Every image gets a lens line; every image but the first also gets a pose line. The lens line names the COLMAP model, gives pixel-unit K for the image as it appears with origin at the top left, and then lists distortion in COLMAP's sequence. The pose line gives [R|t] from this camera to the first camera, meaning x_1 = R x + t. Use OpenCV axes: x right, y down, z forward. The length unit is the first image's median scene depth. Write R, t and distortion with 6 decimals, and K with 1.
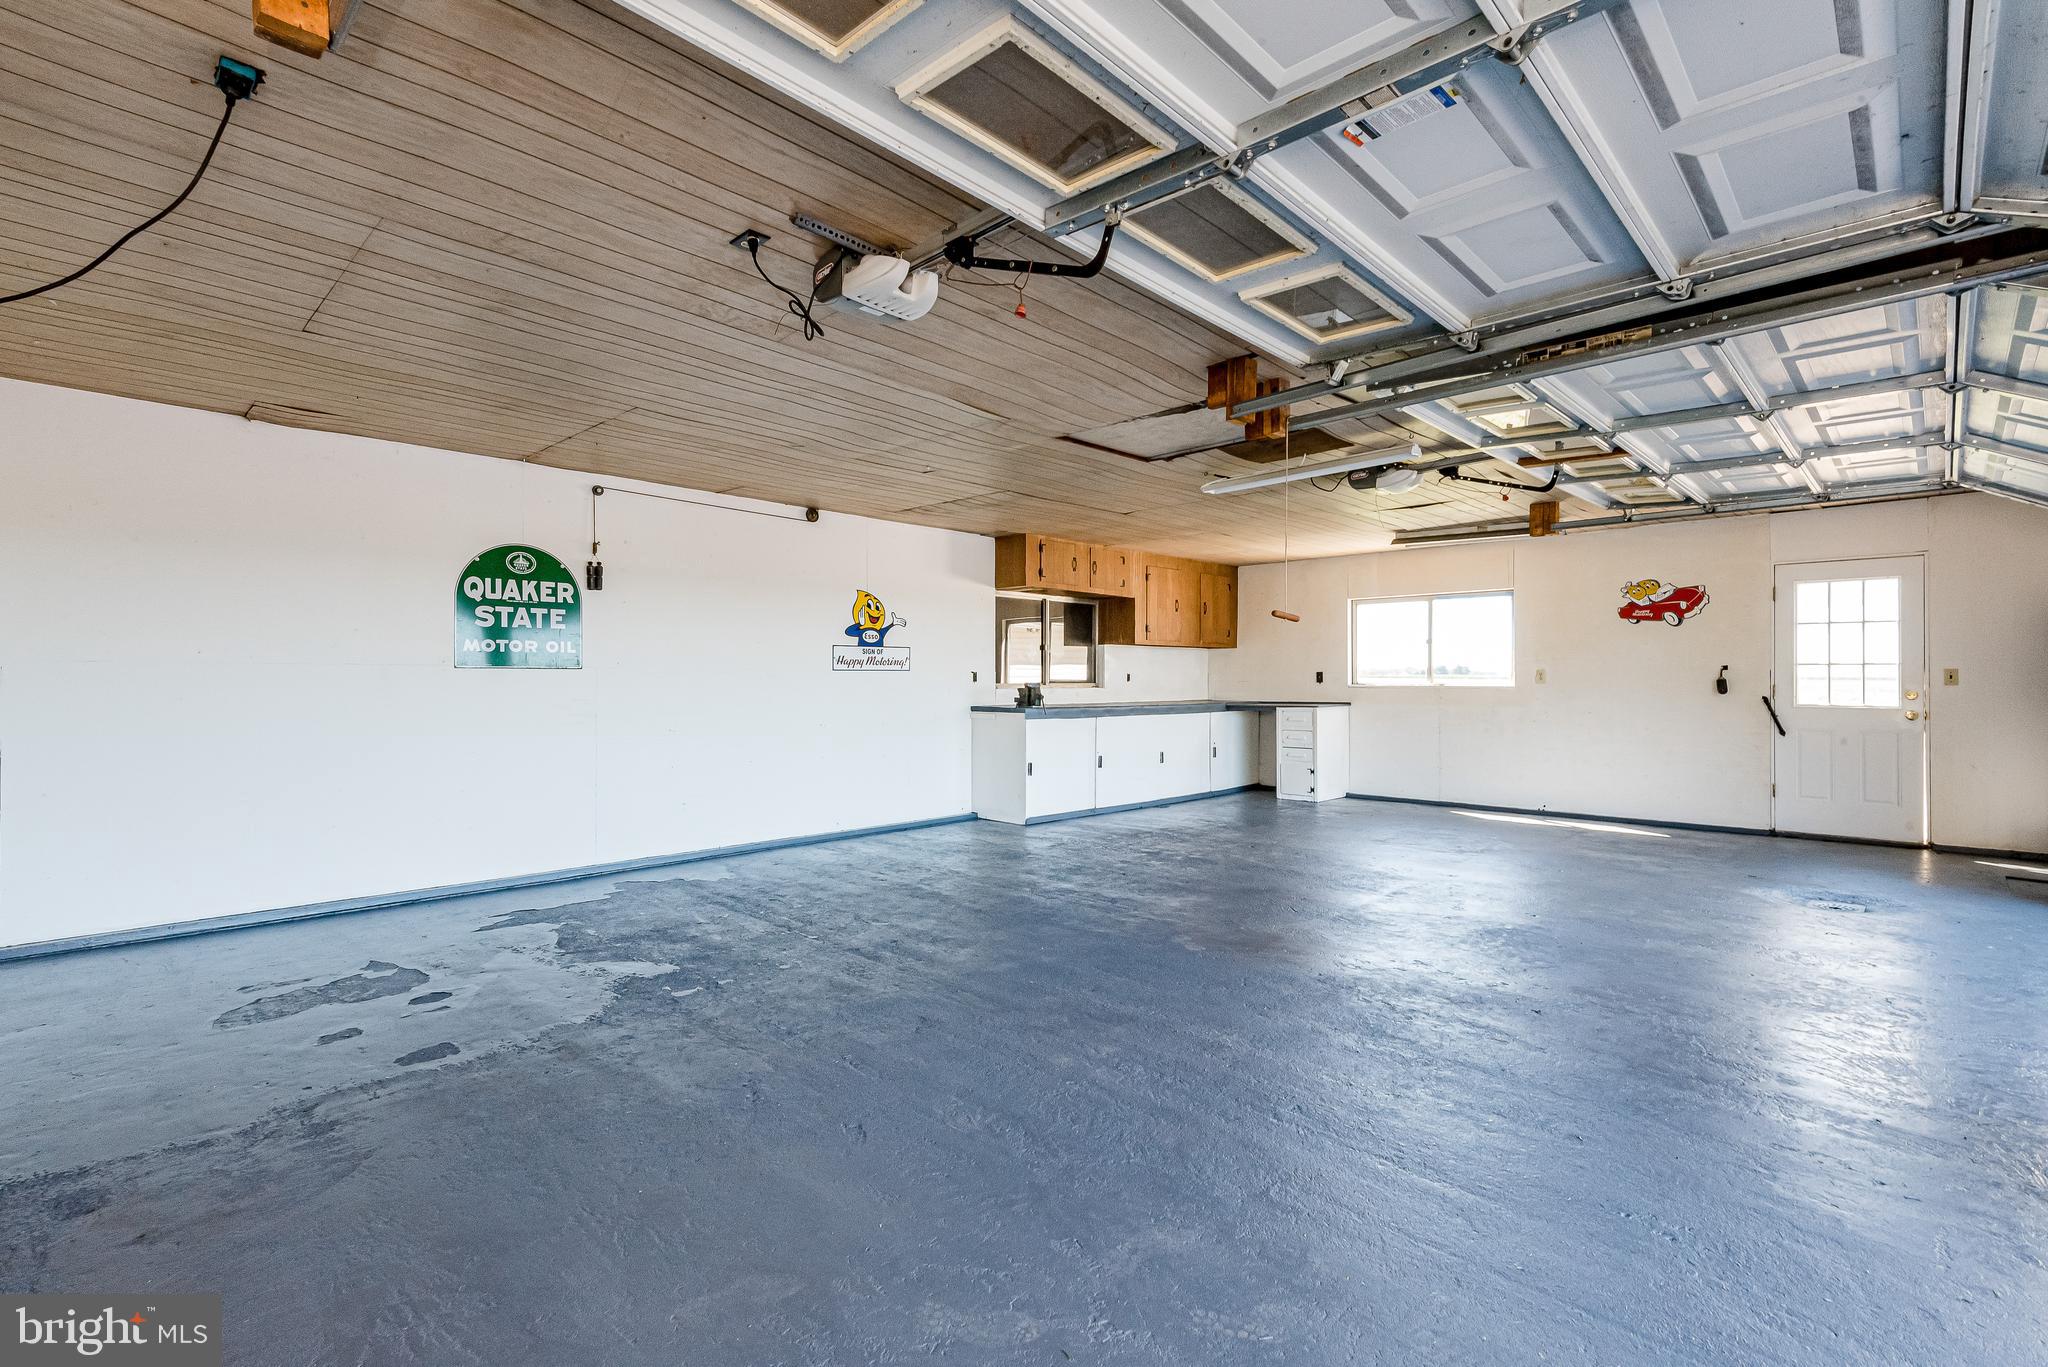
lens RADIAL K [[933.0, 0, 1016.2], [0, 933.0, 677.7], [0, 0, 1]] dist [0.039786, -0.018560]
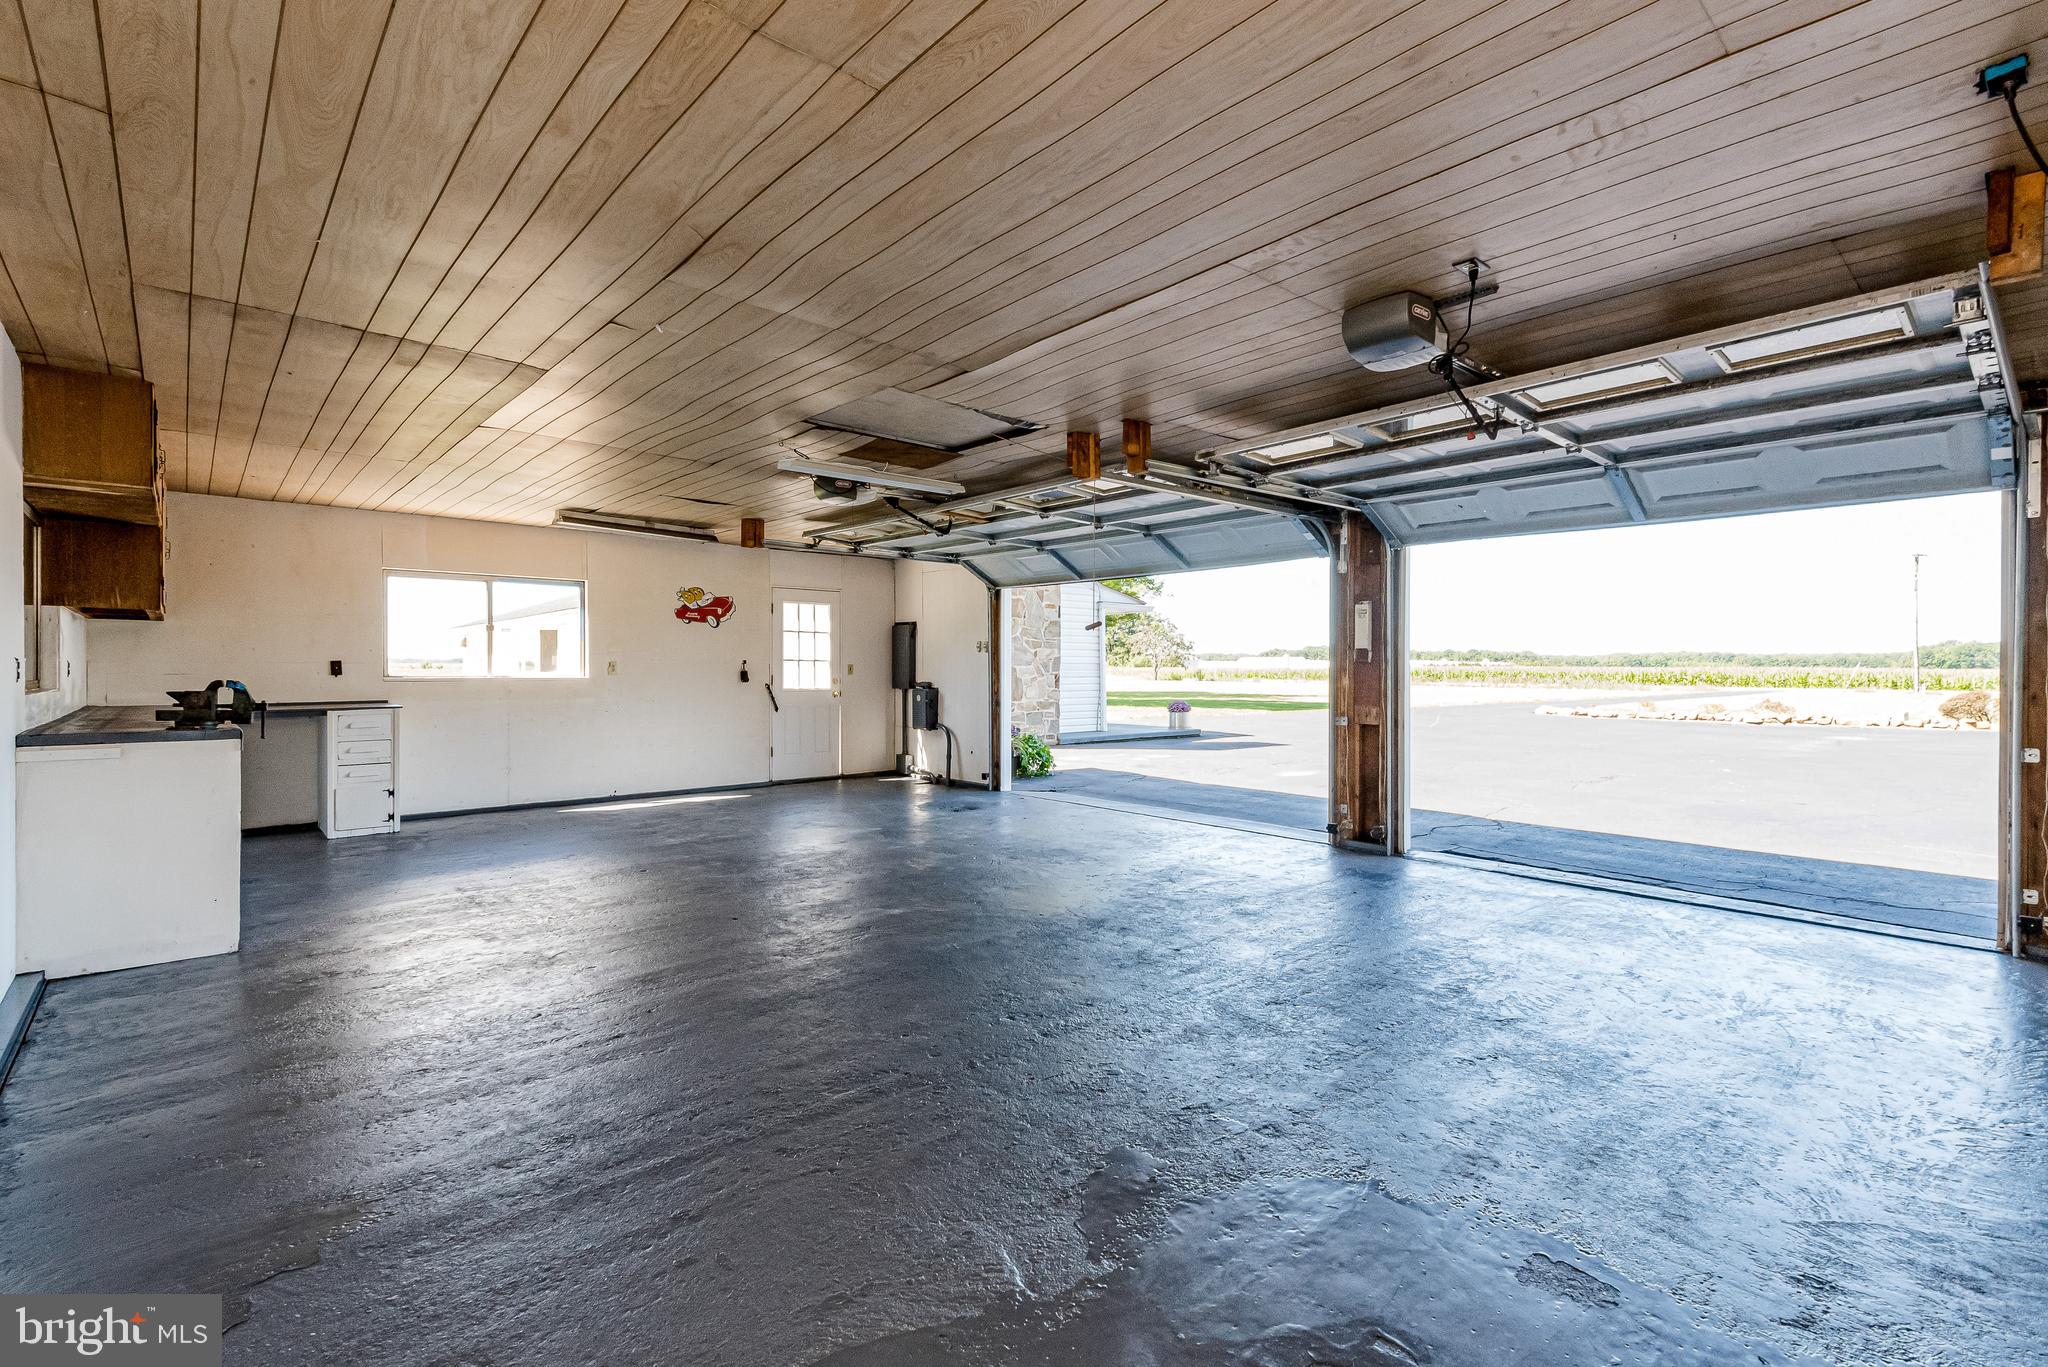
lens RADIAL K [[917.8, 0, 1055.7], [0, 917.8, 686.5], [0, 0, 1]] dist [0.025226, -0.017685]
pose [[0.048041, -0.019854, 0.998648, -0.479126], [-0.004808, 0.999786, 0.020108, -0.004379], [-0.998834, -0.005768, 0.047935, 0.502724]]
